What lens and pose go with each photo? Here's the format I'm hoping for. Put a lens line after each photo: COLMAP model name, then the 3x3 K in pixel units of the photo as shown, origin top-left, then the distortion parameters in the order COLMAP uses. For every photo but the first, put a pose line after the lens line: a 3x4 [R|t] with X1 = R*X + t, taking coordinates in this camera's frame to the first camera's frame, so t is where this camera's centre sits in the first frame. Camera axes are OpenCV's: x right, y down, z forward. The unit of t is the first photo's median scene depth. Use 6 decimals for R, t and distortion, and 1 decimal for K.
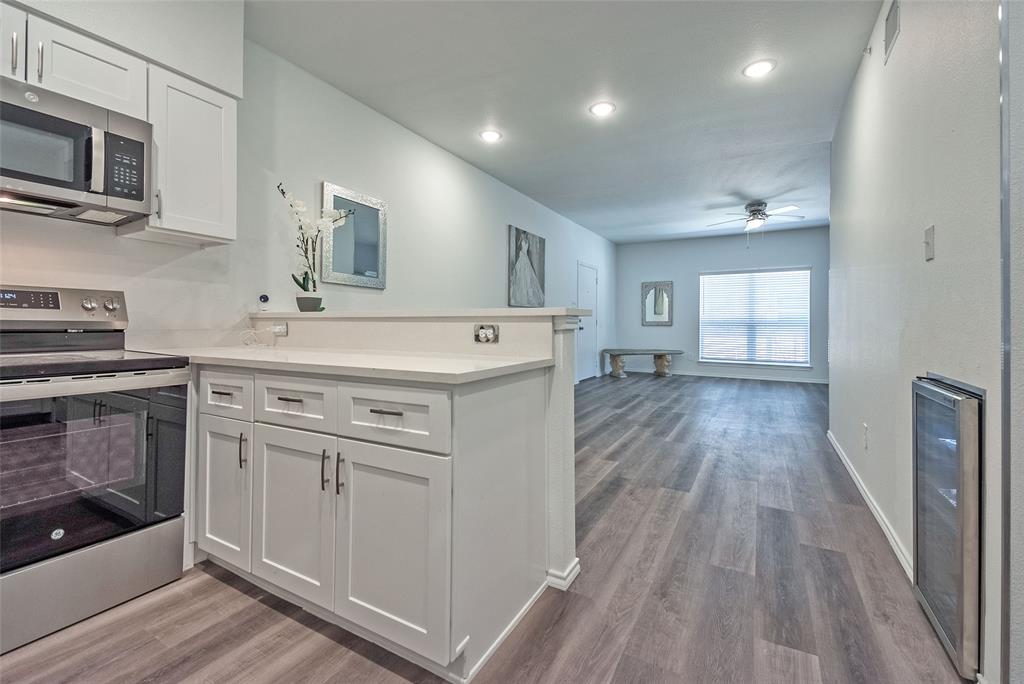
lens RADIAL K [[438.0, 0, 528.2], [0, 438.0, 321.5], [0, 0, 1]] dist [0.016681, -0.010856]
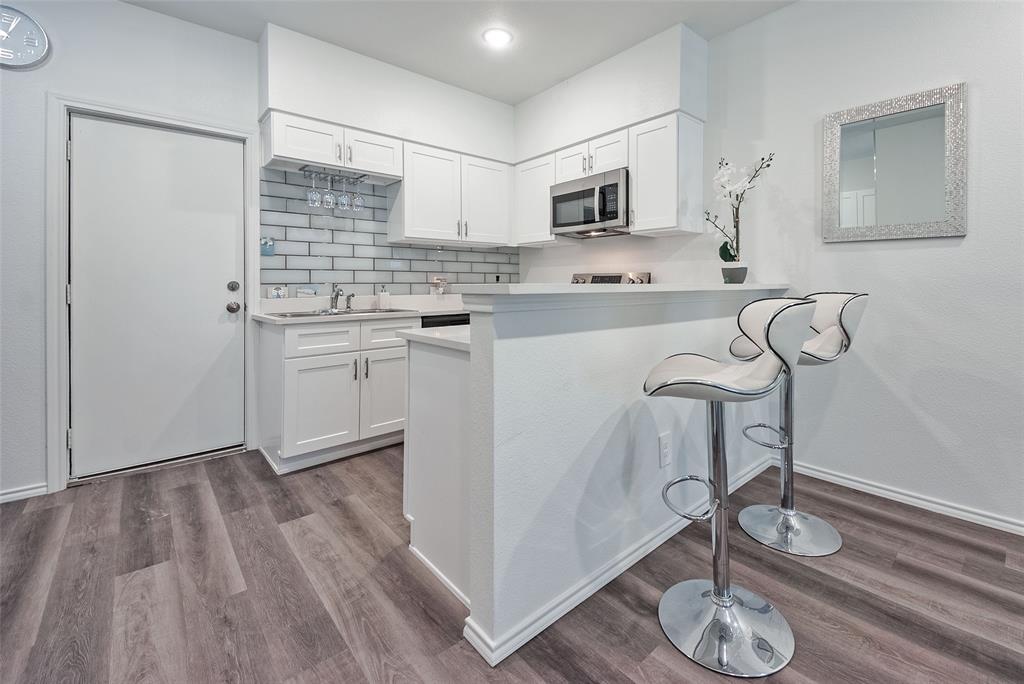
lens RADIAL K [[439.7, 0, 550.0], [0, 439.7, 278.2], [0, 0, 1]] dist [0.009161, -0.008092]
pose [[-0.329683, -0.013482, -0.943995, 0.722543], [0.008259, 0.999819, -0.017164, -0.025174], [0.944055, -0.013455, -0.329512, 1.274477]]
